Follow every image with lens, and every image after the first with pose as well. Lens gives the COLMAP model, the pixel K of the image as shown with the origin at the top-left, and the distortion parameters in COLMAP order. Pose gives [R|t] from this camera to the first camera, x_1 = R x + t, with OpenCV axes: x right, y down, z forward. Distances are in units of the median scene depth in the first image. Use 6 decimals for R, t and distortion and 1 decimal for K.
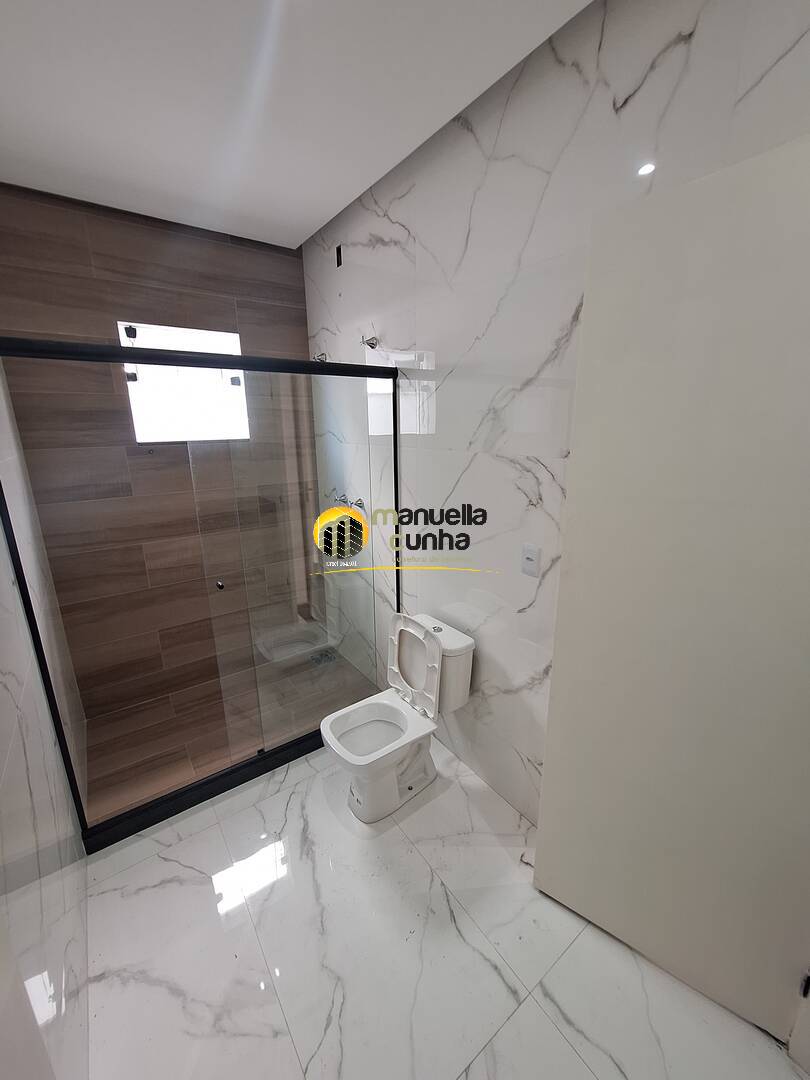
lens RADIAL K [[436.2, 0, 405.0], [0, 436.2, 536.8], [0, 0, 1]] dist [-0.007405, 0.003470]
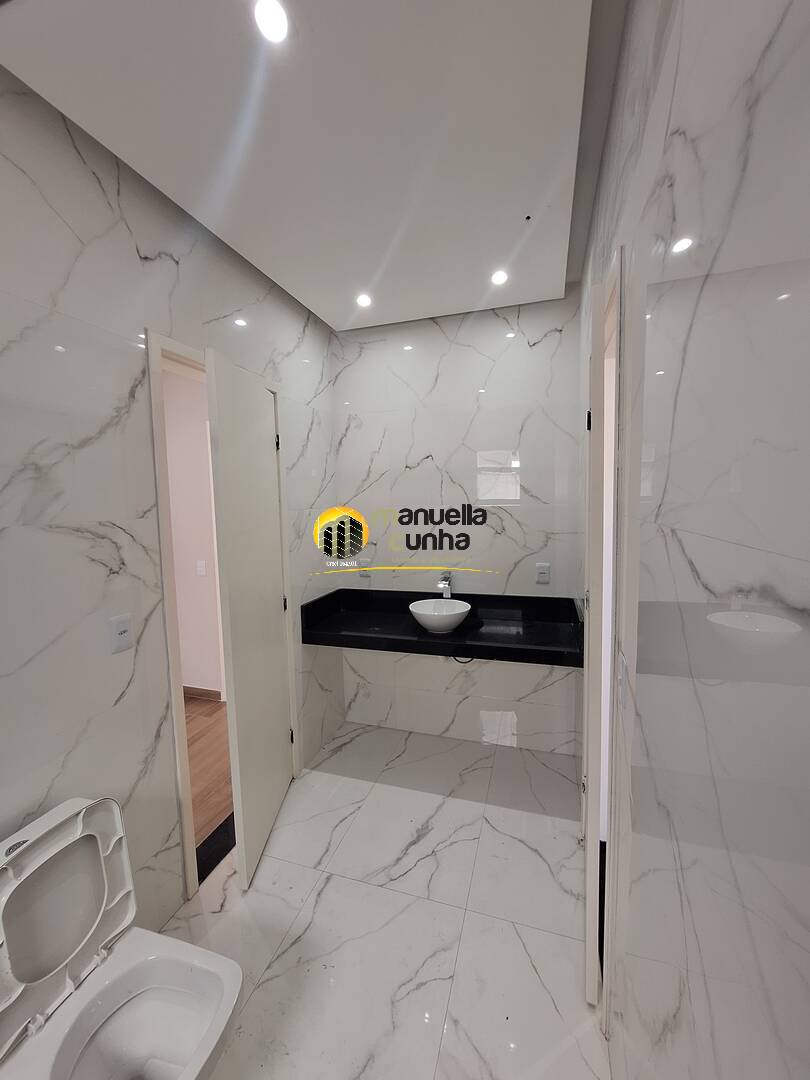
lens RADIAL K [[436.2, 0, 410.8], [0, 436.2, 542.4], [0, 0, 1]] dist [-0.007405, 0.003470]
pose [[-0.607460, -0.051894, 0.792653, -0.819264], [0.235239, 0.941352, 0.241907, -0.211561], [-0.758719, 0.333412, -0.559627, 1.034770]]
